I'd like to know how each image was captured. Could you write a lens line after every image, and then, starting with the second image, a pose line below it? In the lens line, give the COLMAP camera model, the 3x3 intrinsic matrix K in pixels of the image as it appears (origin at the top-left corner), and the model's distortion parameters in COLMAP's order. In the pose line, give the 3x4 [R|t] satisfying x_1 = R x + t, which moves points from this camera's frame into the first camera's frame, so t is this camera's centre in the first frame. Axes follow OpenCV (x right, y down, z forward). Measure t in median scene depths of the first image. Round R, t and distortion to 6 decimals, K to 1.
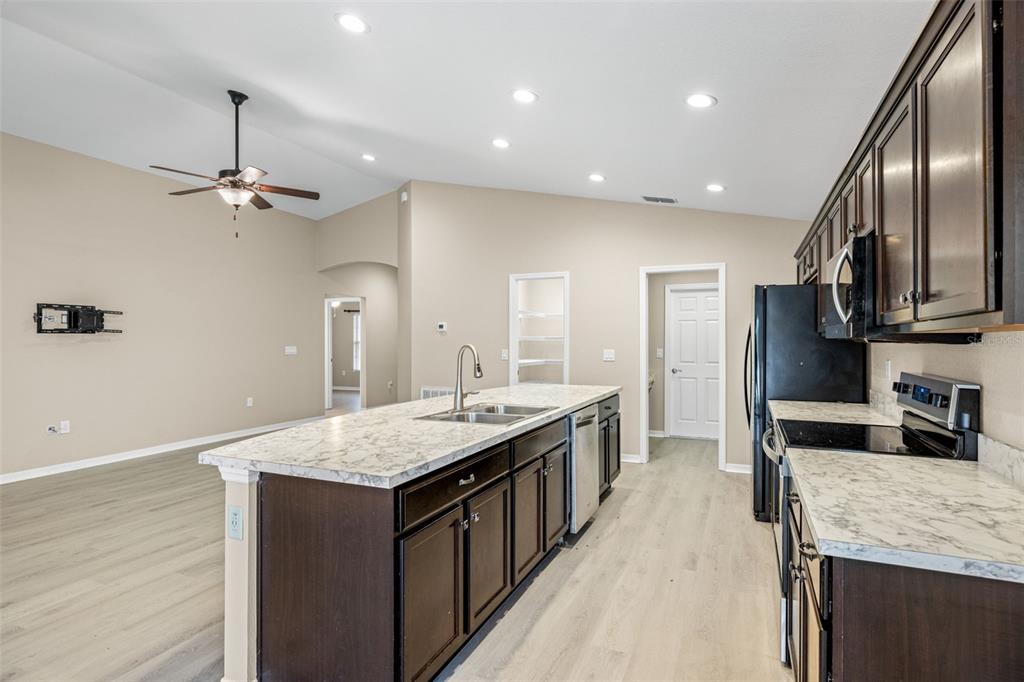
lens RADIAL K [[536.4, 0, 511.2], [0, 536.4, 337.7], [0, 0, 1]] dist [-0.002813, -0.000038]
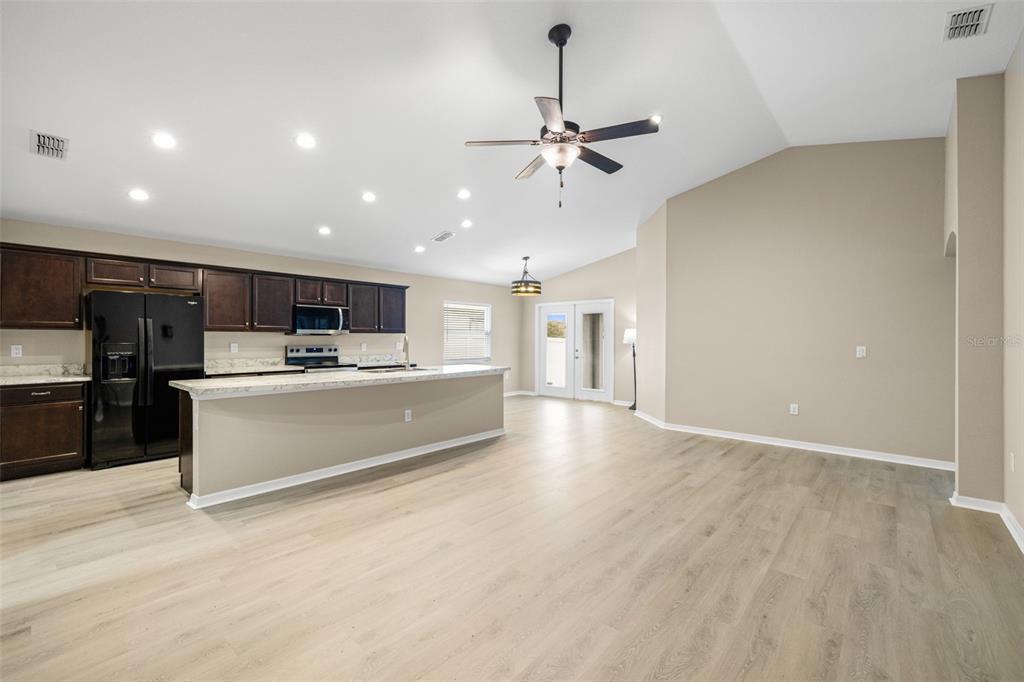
lens RADIAL K [[436.0, 0, 510.9], [0, 436.0, 339.3], [0, 0, 1]] dist [0.000179, 0.000253]
pose [[-0.953034, -0.004577, 0.302829, -0.698449], [-0.005424, 0.999983, -0.001954, 0.018899], [-0.302815, -0.003505, -0.953043, 1.800790]]
